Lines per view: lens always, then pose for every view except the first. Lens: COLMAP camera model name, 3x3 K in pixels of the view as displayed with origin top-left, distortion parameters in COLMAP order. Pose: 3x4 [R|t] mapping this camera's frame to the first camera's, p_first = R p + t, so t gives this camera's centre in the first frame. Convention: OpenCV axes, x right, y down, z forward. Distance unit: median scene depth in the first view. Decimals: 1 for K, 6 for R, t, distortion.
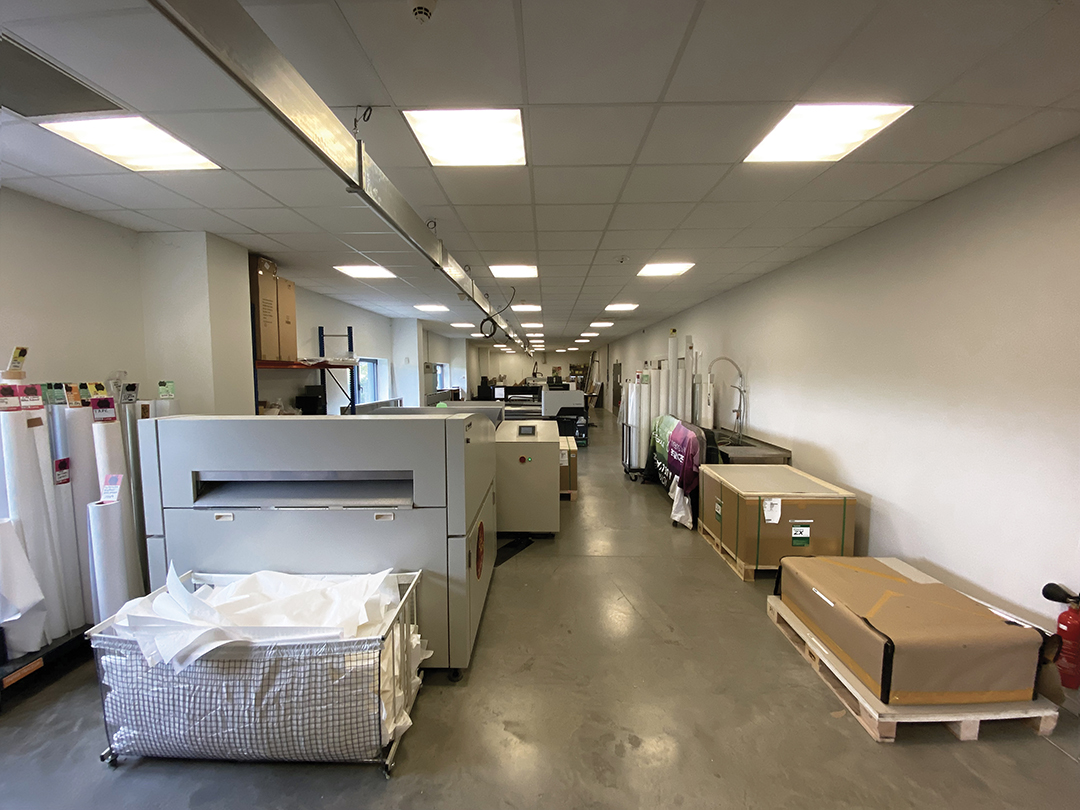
lens RADIAL K [[438.5, 0, 540.0], [0, 438.5, 405.0], [0, 0, 1]] dist [0.036412, -0.026206]
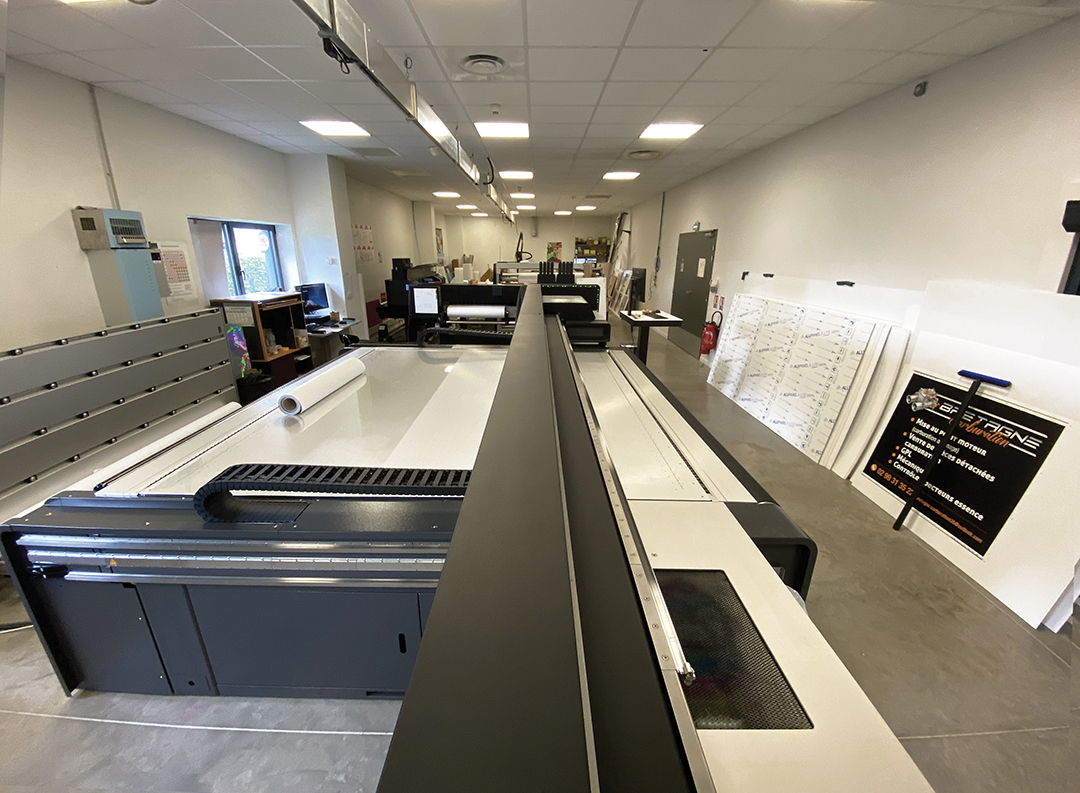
lens RADIAL K [[443.2, 0, 536.5], [0, 443.2, 394.6], [0, 0, 1]] dist [0.031022, -0.026146]
pose [[0.999874, 0.007956, 0.013736, 0.019484], [-0.010964, 0.971885, 0.235202, -0.093688], [-0.011479, -0.235323, 0.971849, 1.261110]]
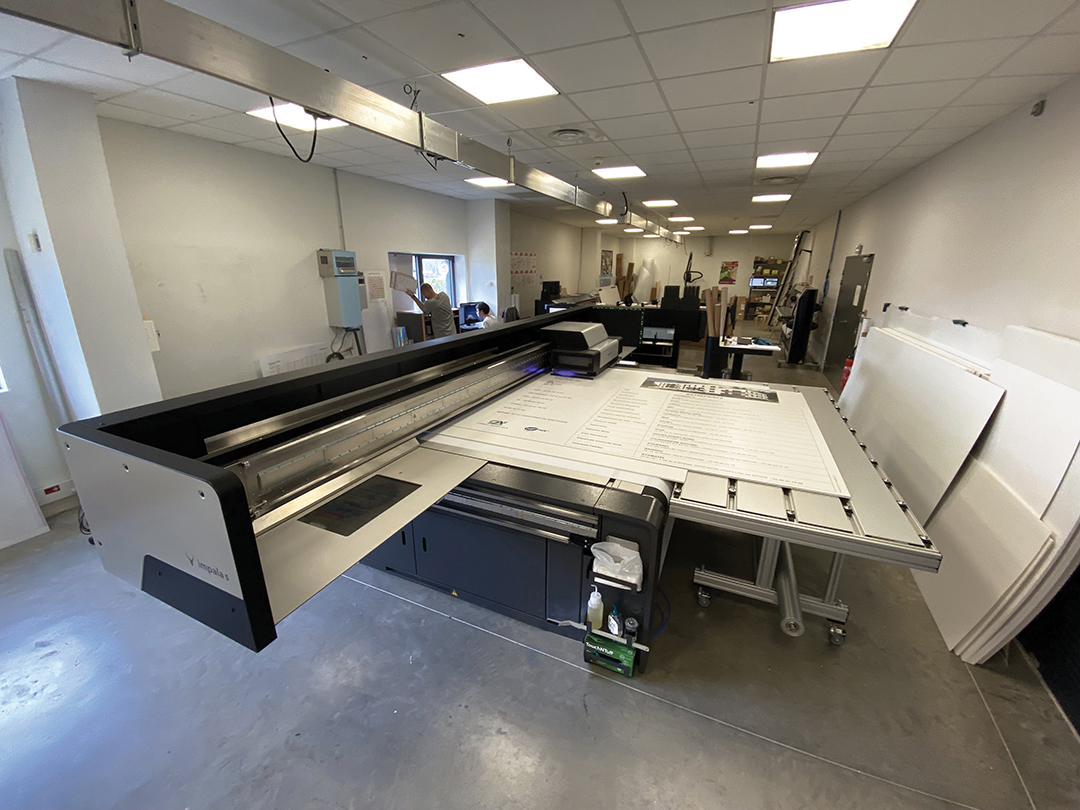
lens RADIAL K [[438.5, 0, 540.0], [0, 438.5, 405.0], [0, 0, 1]] dist [0.036412, -0.026206]
pose [[0.919596, 0.130919, -0.370410, 0.183603], [-0.042885, 0.970659, 0.236605, -0.109558], [0.390518, -0.201696, 0.898228, 1.196148]]
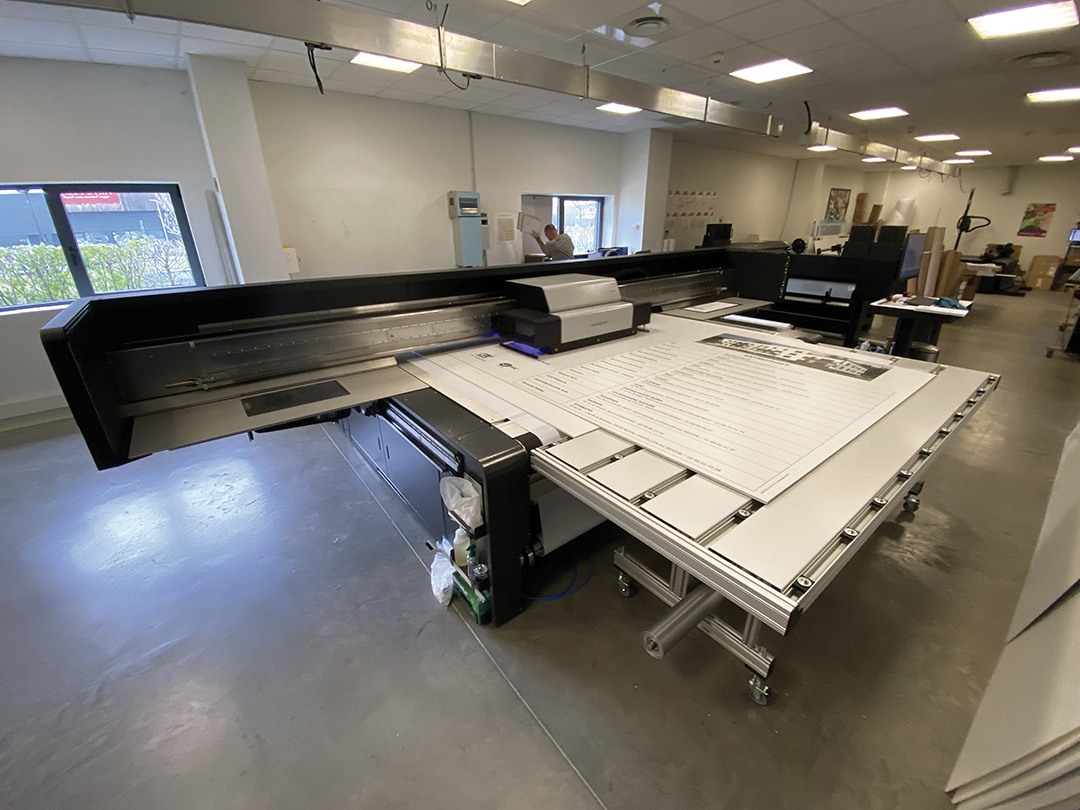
lens RADIAL K [[441.9, 0, 538.2], [0, 441.9, 409.3], [0, 0, 1]] dist [0.007911, -0.016221]
pose [[0.627150, 0.304380, -0.716963, 0.336775], [-0.050355, 0.934402, 0.352644, -0.093193], [0.777269, -0.185059, 0.601337, 1.336468]]
